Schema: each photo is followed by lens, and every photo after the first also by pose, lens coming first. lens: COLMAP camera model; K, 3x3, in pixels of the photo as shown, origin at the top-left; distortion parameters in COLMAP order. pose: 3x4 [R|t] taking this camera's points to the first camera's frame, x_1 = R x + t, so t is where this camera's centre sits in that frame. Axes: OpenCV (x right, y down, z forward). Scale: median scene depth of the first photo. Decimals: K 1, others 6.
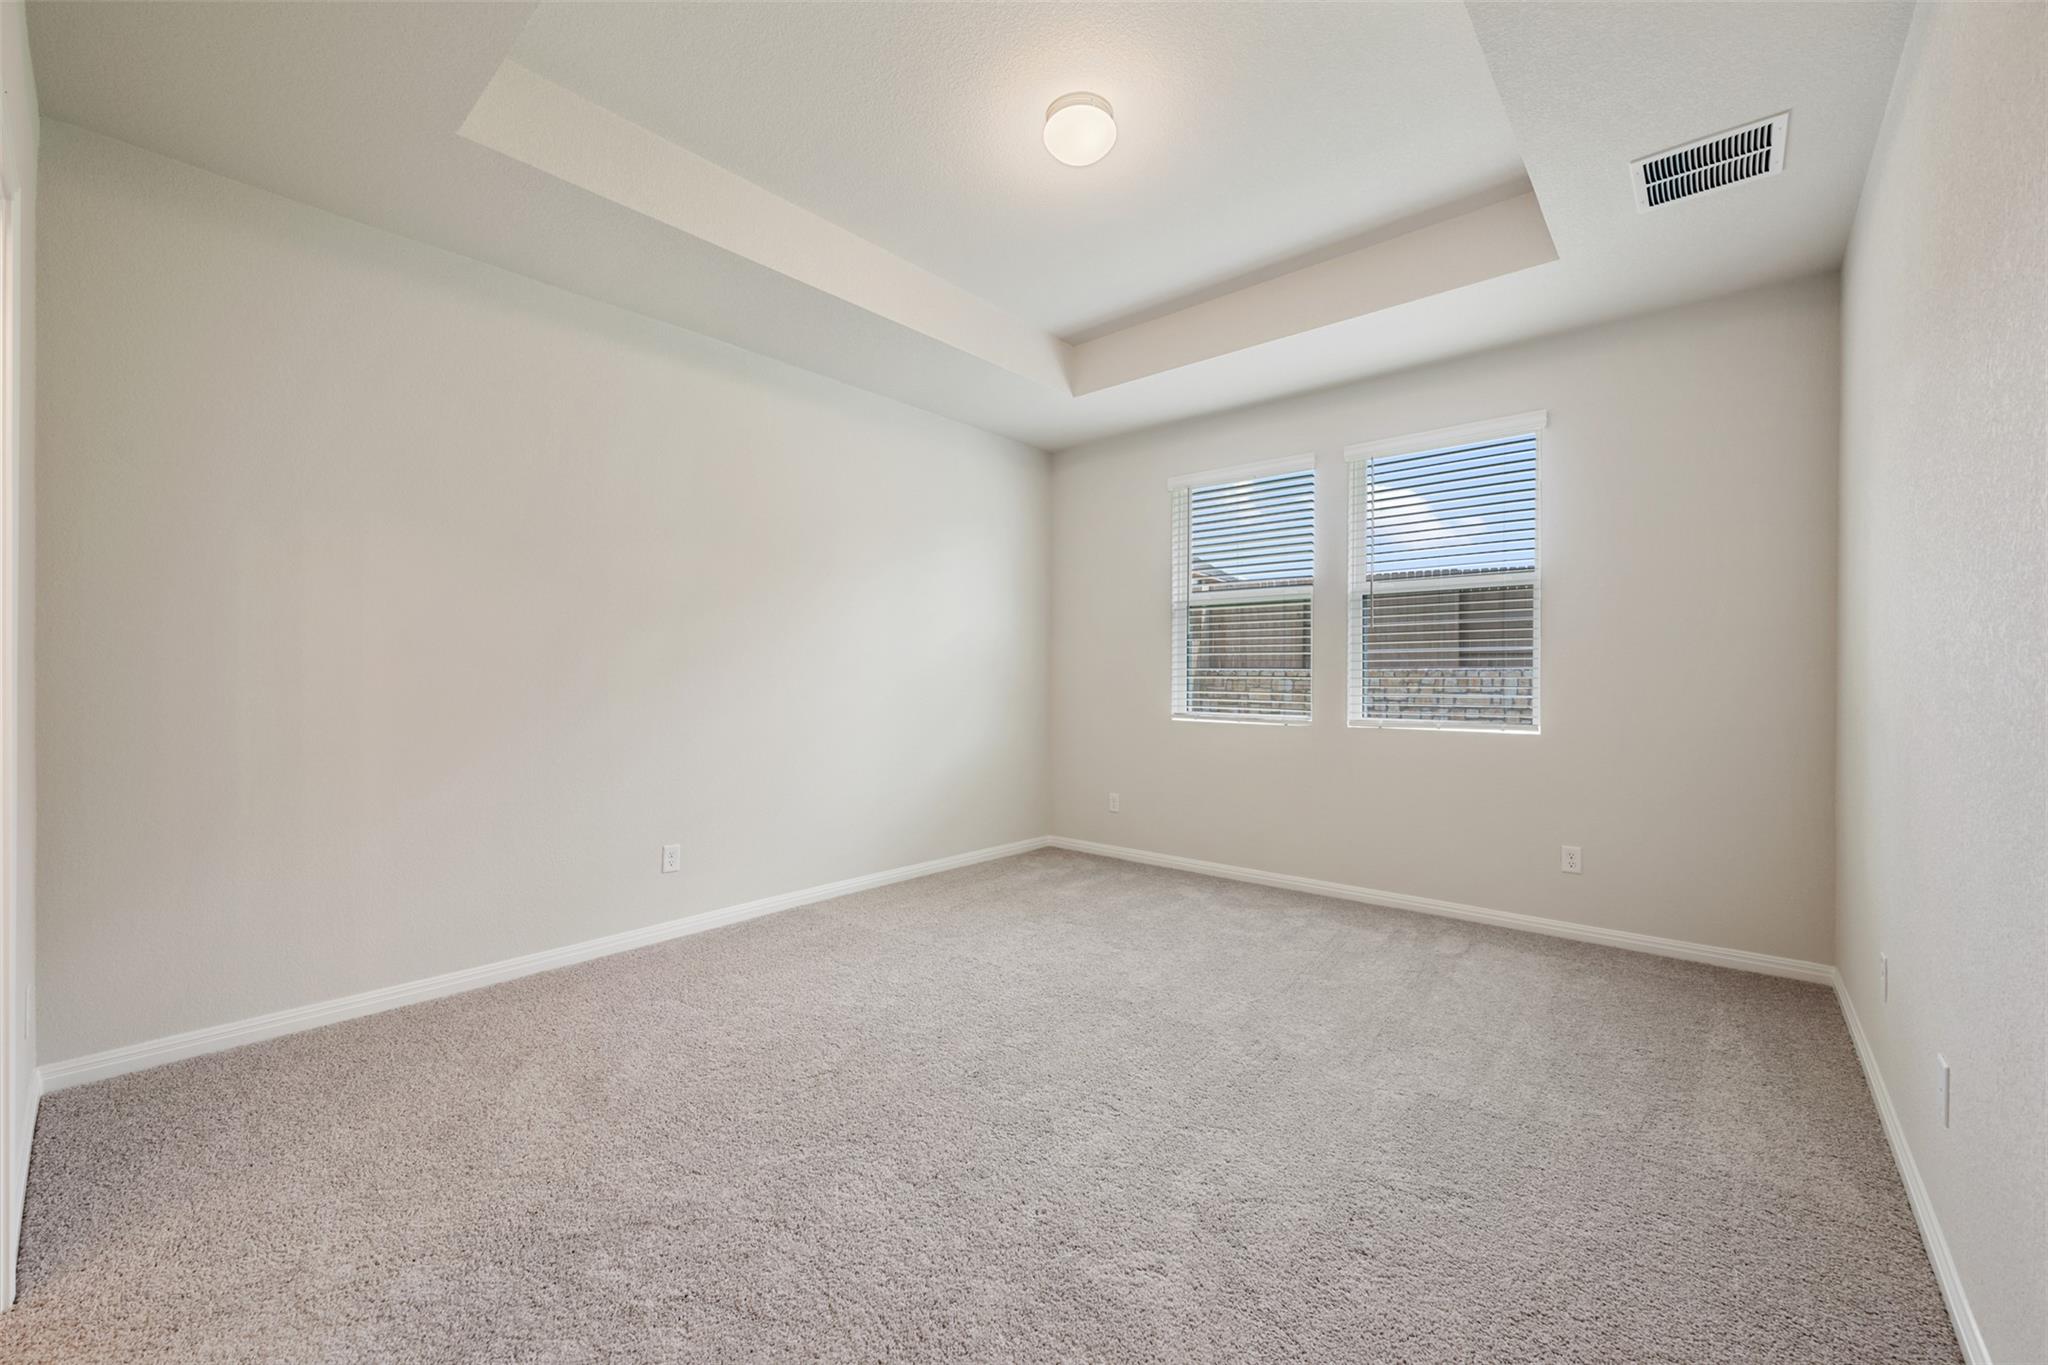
lens RADIAL K [[819.1, 0, 1024.0], [0, 819.1, 682.5], [0, 0, 1]] dist [-0.002026, -0.000250]
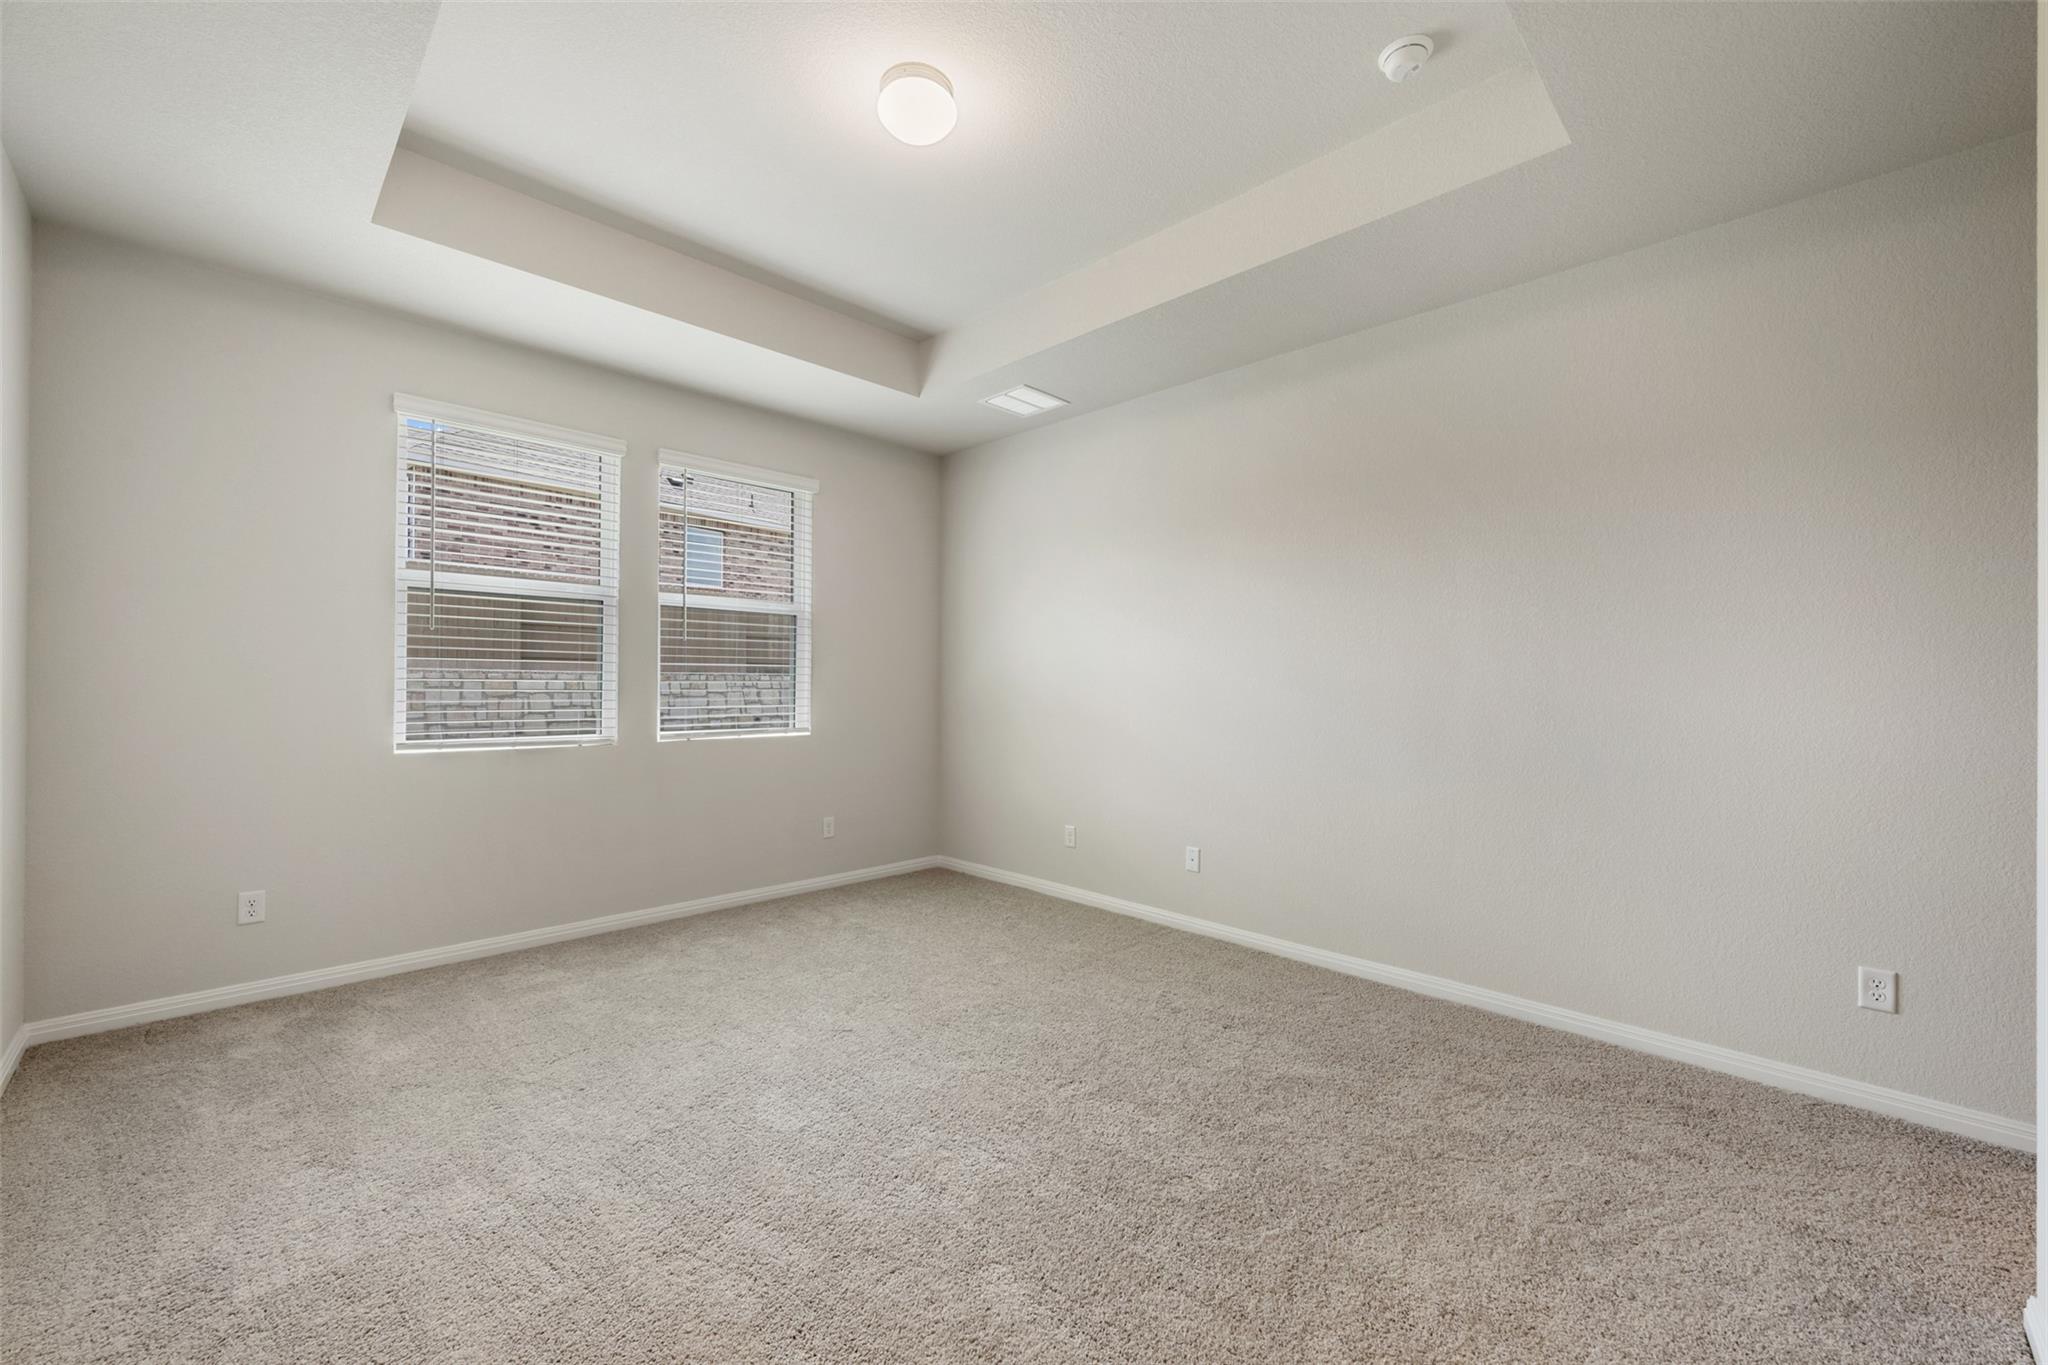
lens RADIAL K [[819.1, 0, 1024.0], [0, 819.1, 682.5], [0, 0, 1]] dist [-0.002026, -0.000250]
pose [[0.070716, 0.010455, 0.997442, -0.547857], [0.016314, 0.999799, -0.011636, 0.004279], [-0.997363, 0.017095, 0.070531, 0.533517]]
